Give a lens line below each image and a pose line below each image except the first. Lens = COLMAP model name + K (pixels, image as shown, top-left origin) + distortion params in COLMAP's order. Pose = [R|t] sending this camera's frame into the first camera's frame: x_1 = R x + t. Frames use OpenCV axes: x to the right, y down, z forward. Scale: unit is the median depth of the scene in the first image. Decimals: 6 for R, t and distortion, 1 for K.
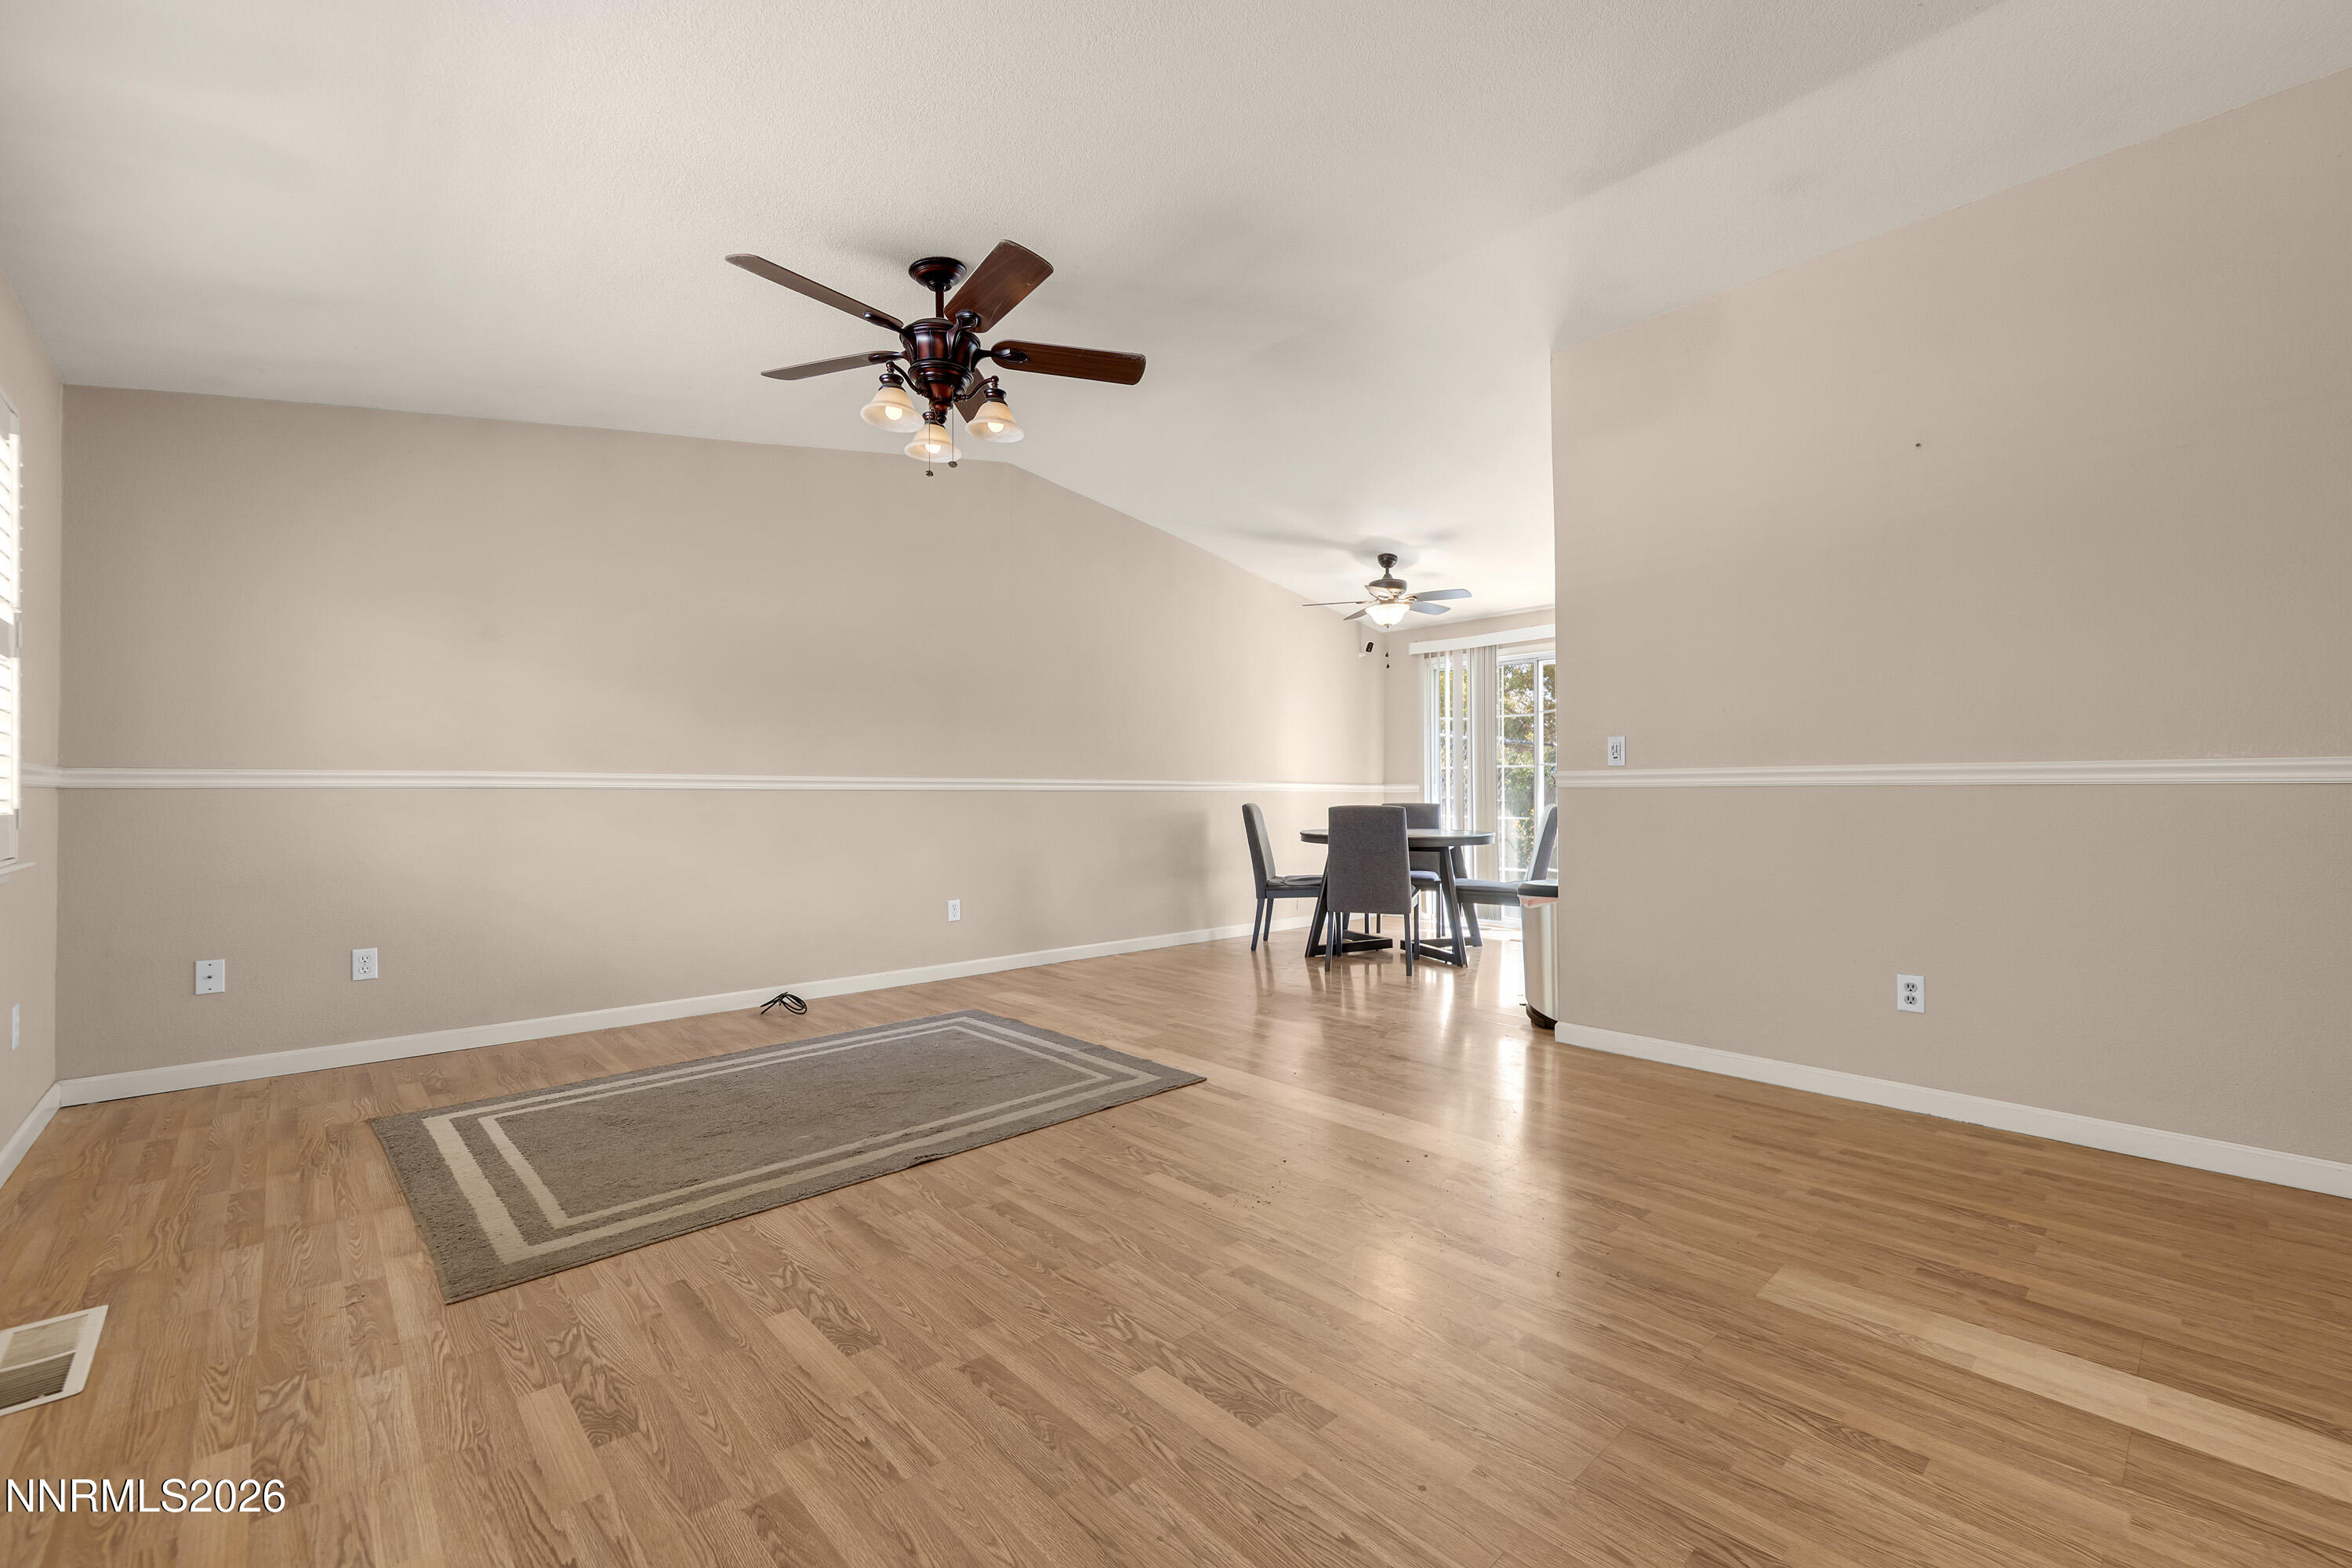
lens RADIAL K [[935.2, 0, 1193.8], [0, 935.2, 776.8], [0, 0, 1]] dist [0.001949, -0.000253]
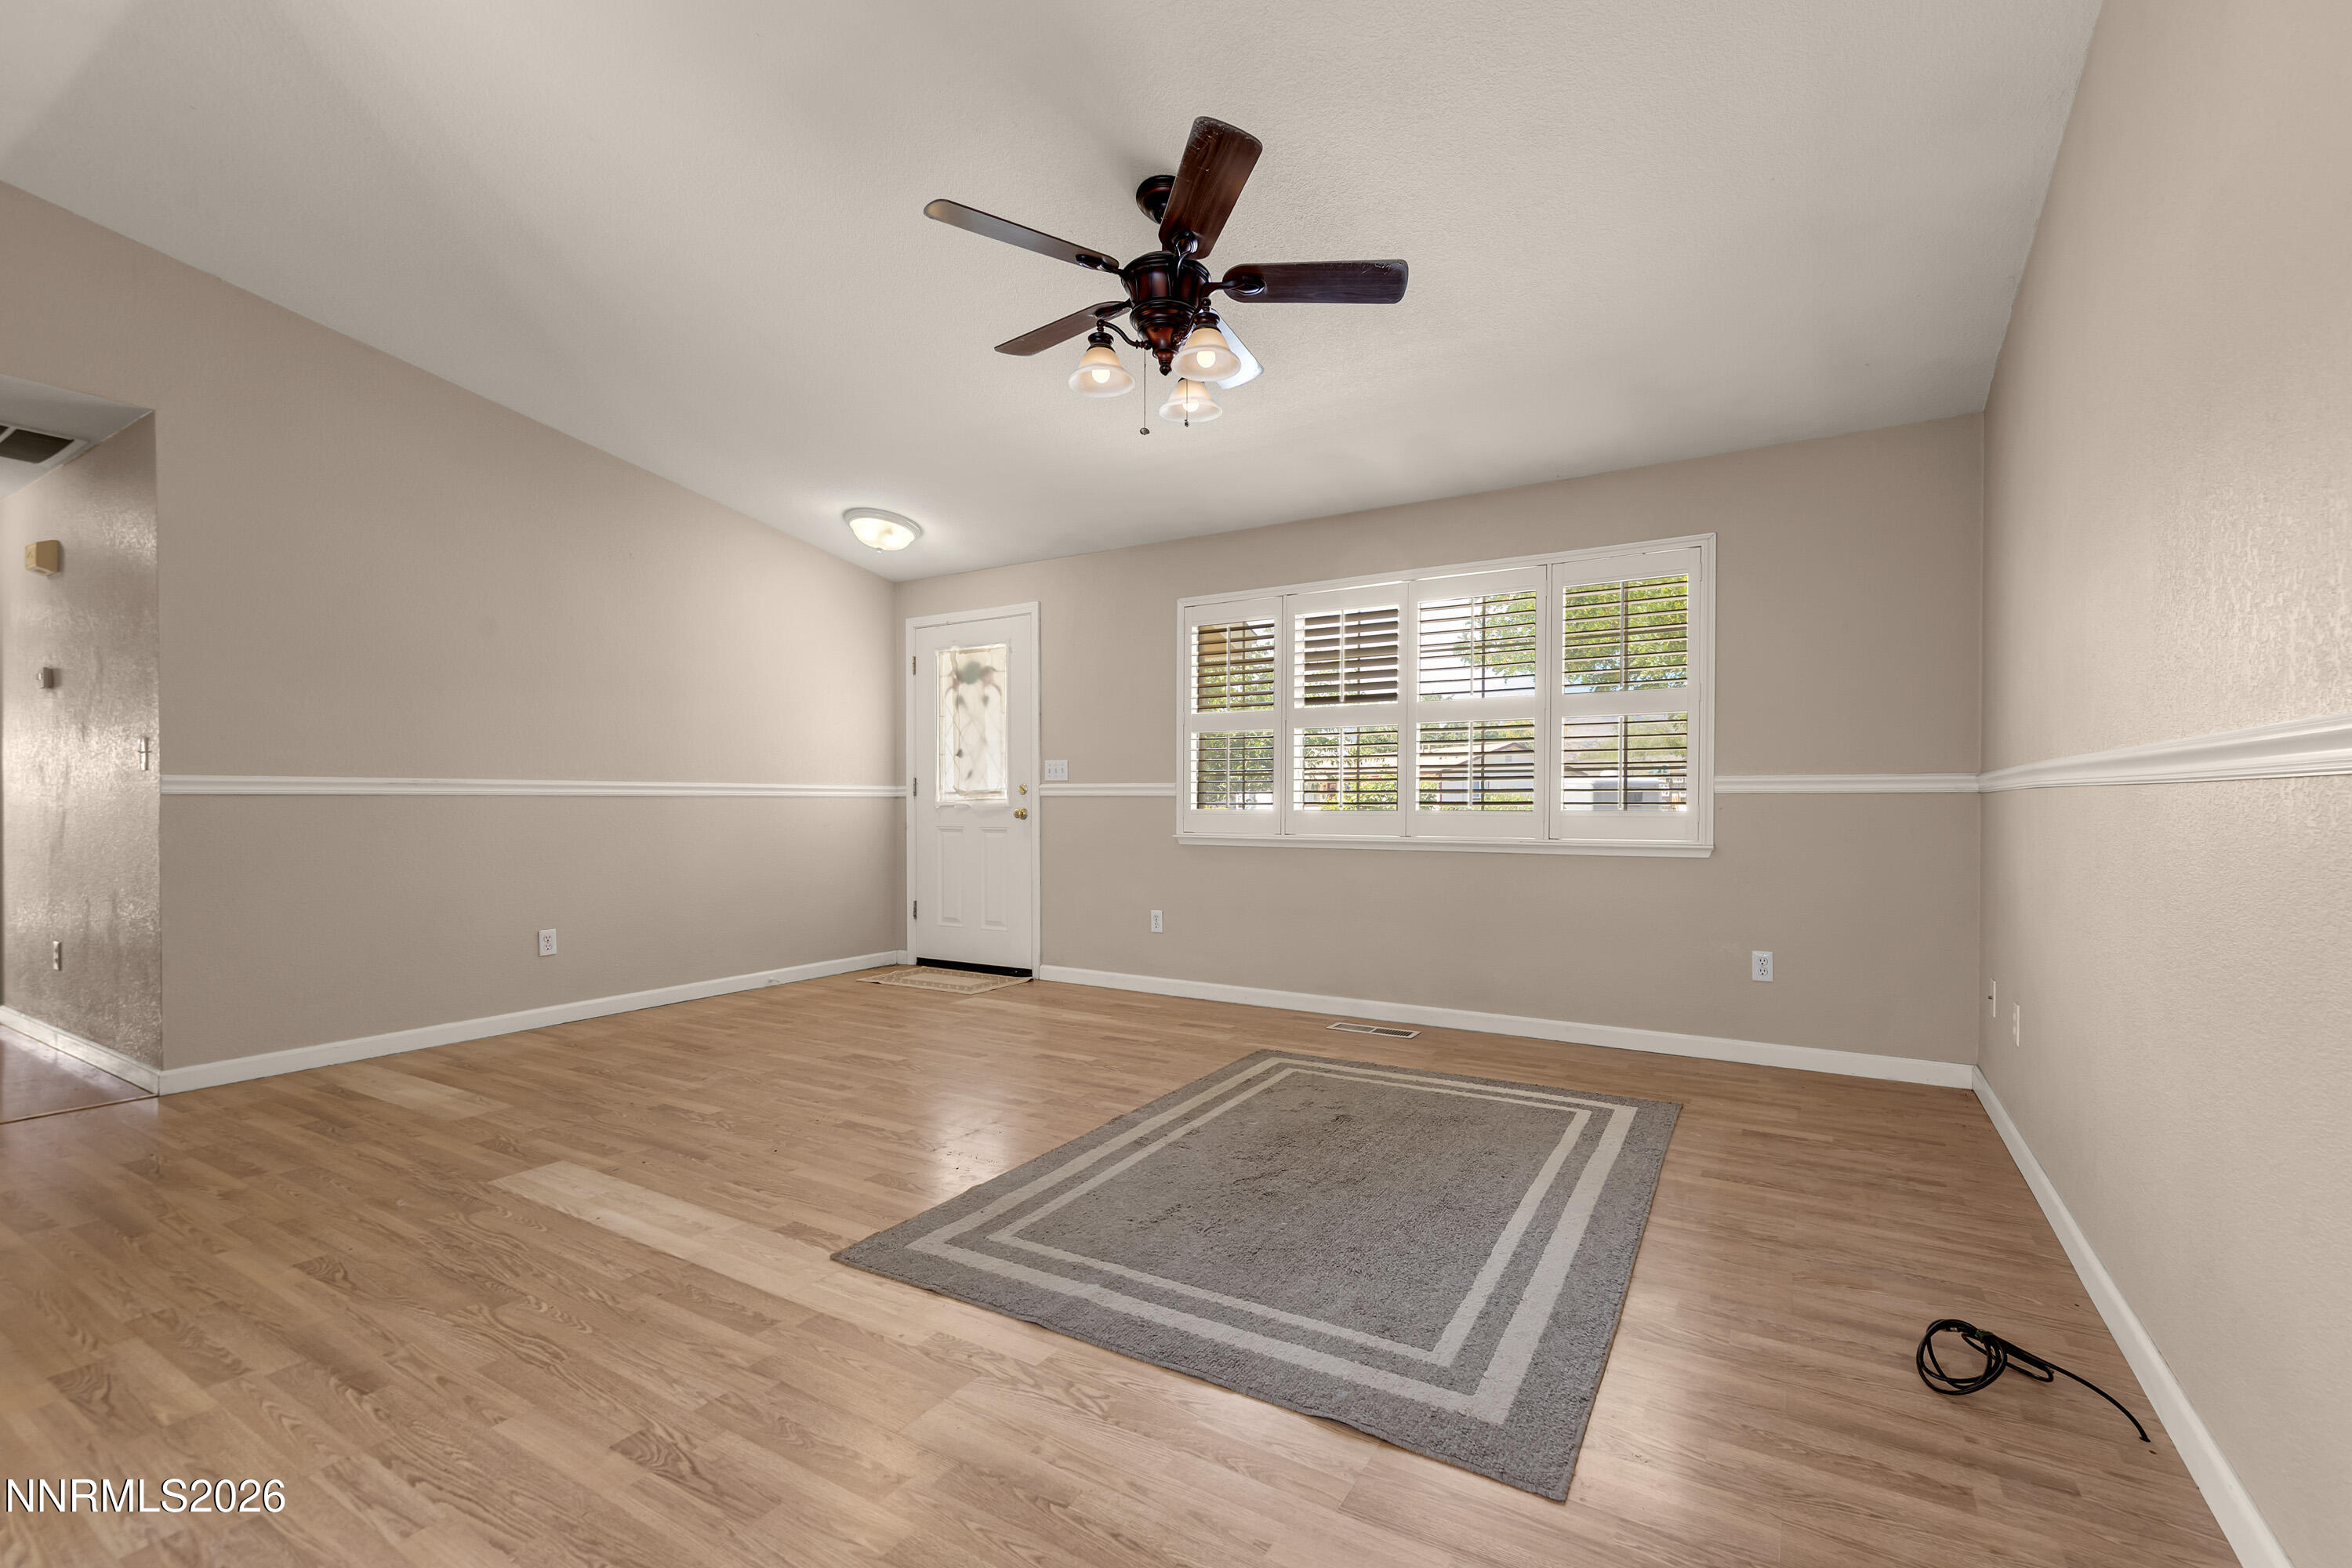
lens RADIAL K [[1031.6, 0, 1209.9], [0, 1031.6, 788.5], [0, 0, 1]] dist [0.001834, 0.000052]
pose [[-0.961725, -0.001557, -0.274012, -0.063176], [0.006639, 0.999558, -0.028983, 0.052858], [0.273936, -0.029693, -0.961289, 2.703838]]
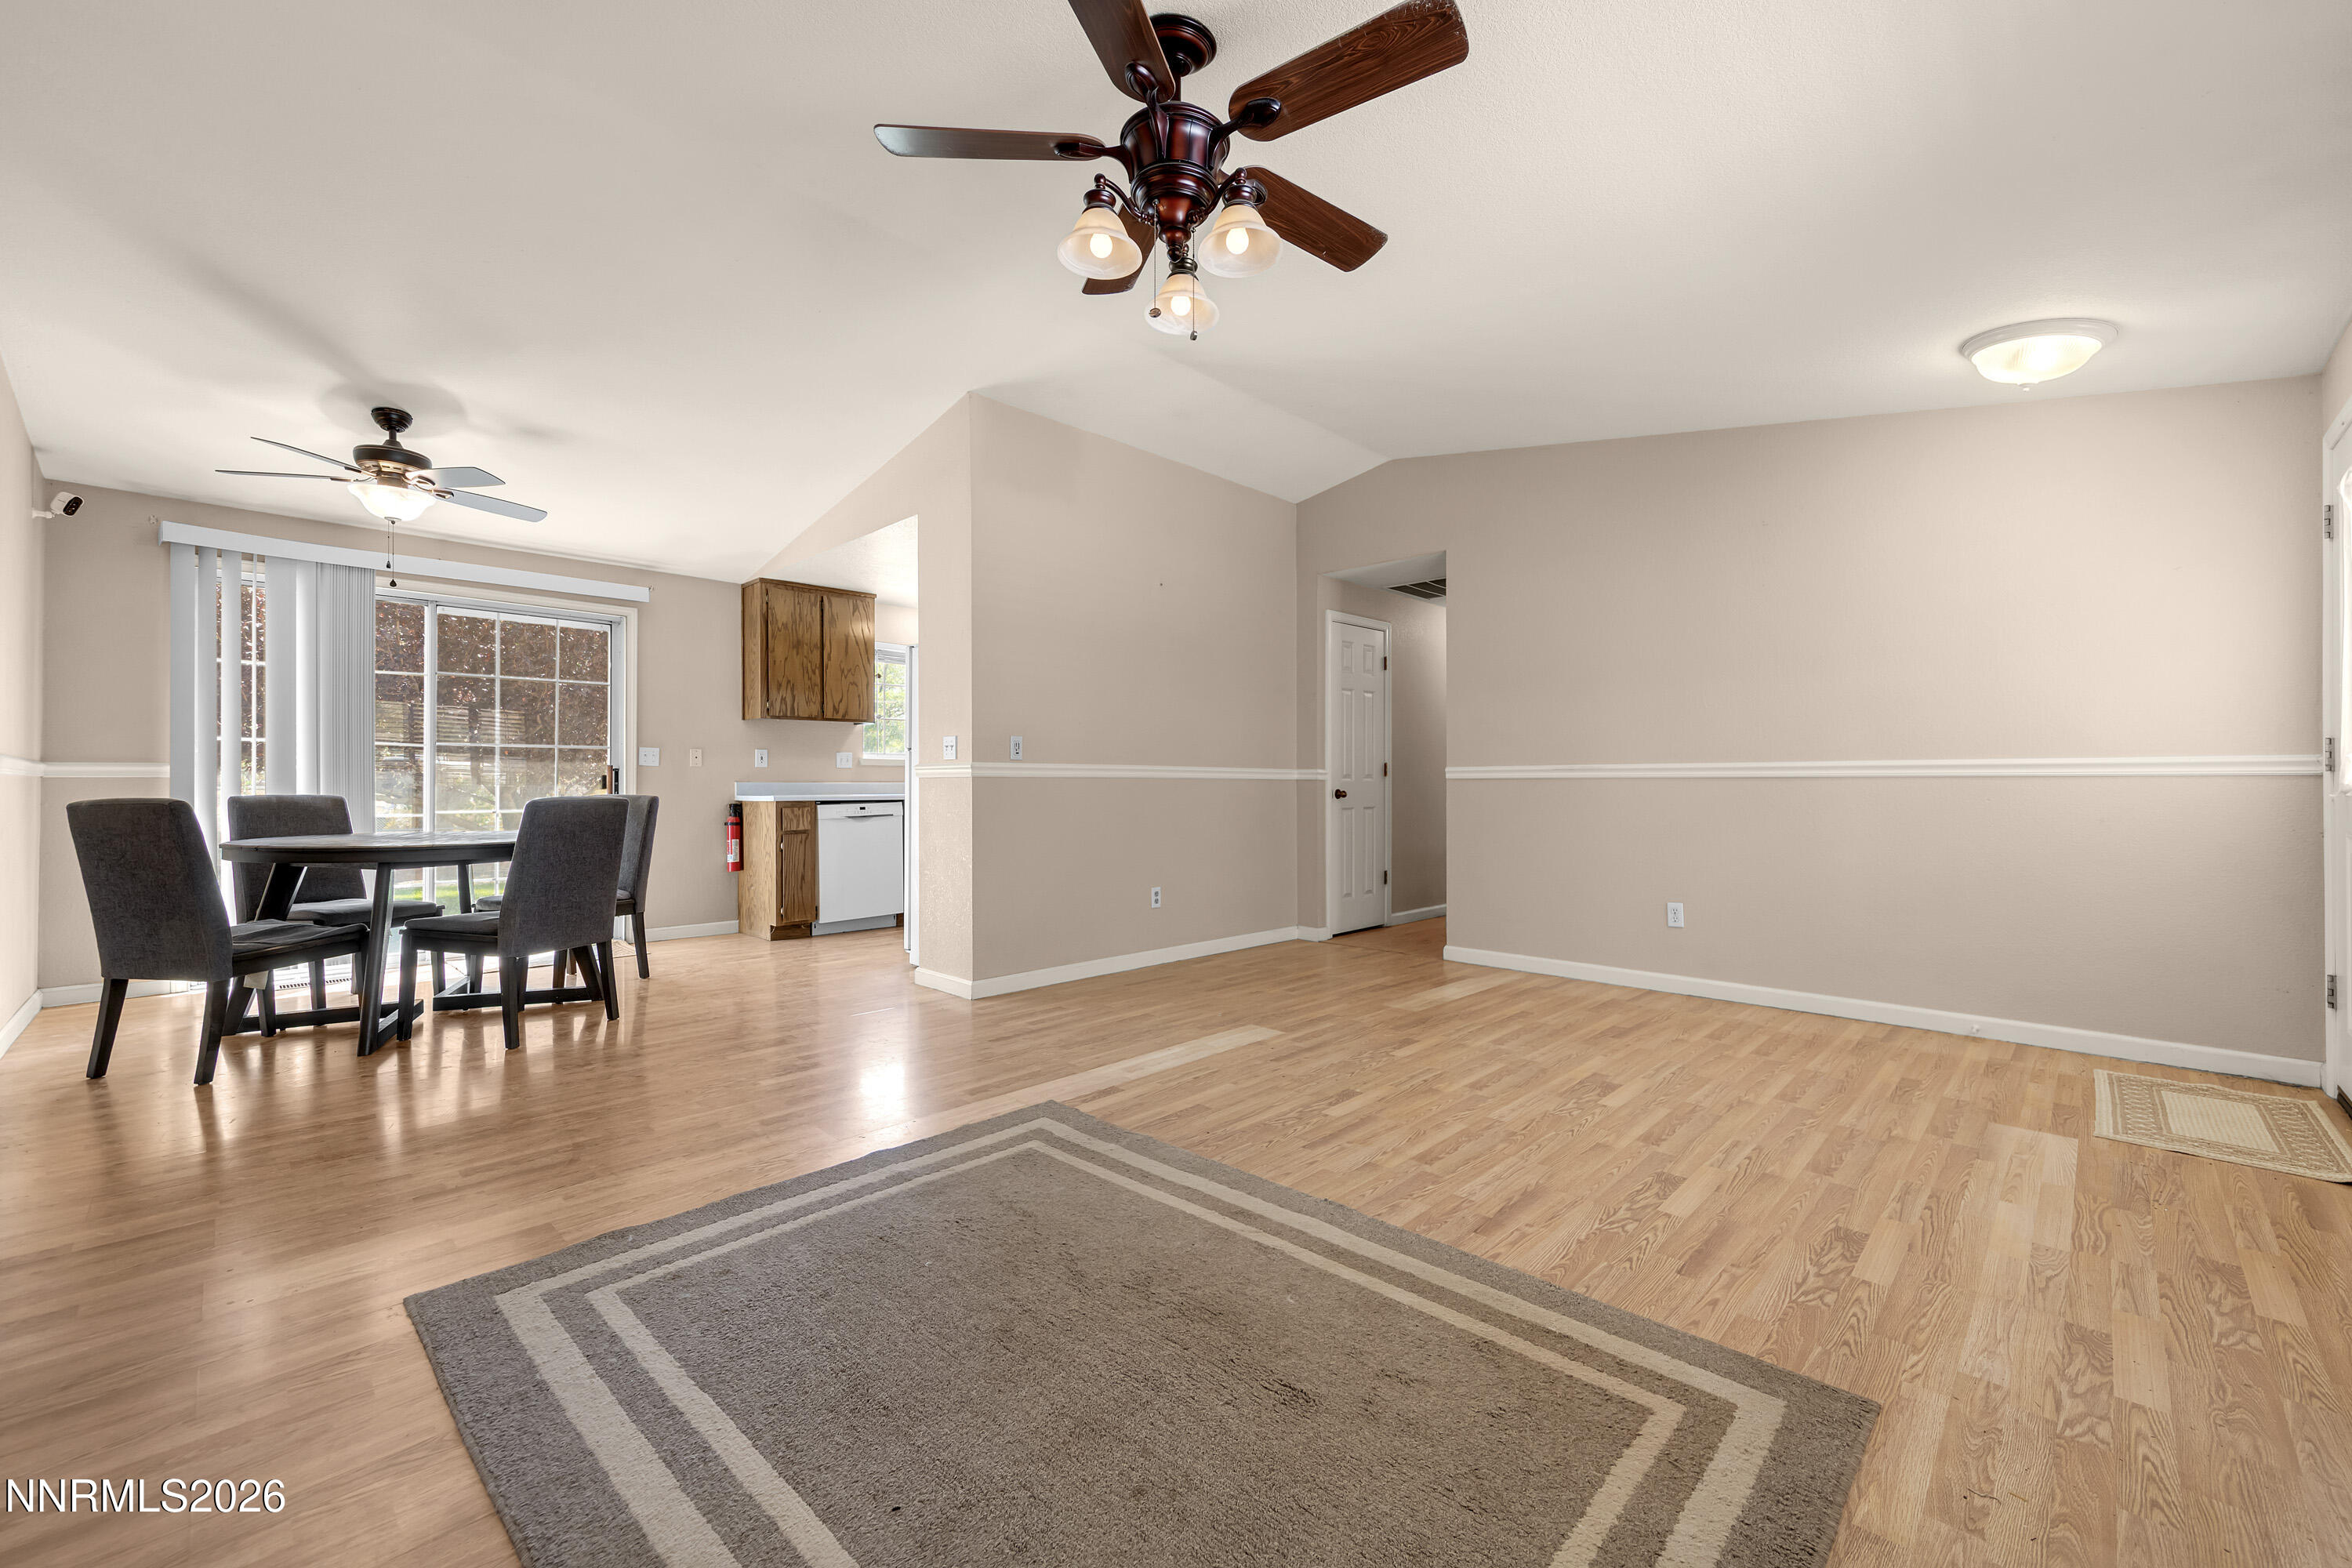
lens RADIAL K [[935.2, 0, 1193.8], [0, 935.2, 776.8], [0, 0, 1]] dist [0.001949, -0.000253]
pose [[-0.030850, 0.010865, 0.999465, -1.367523], [-0.018398, 0.999765, -0.011437, 0.037827], [-0.999355, -0.018741, -0.030643, 1.397753]]
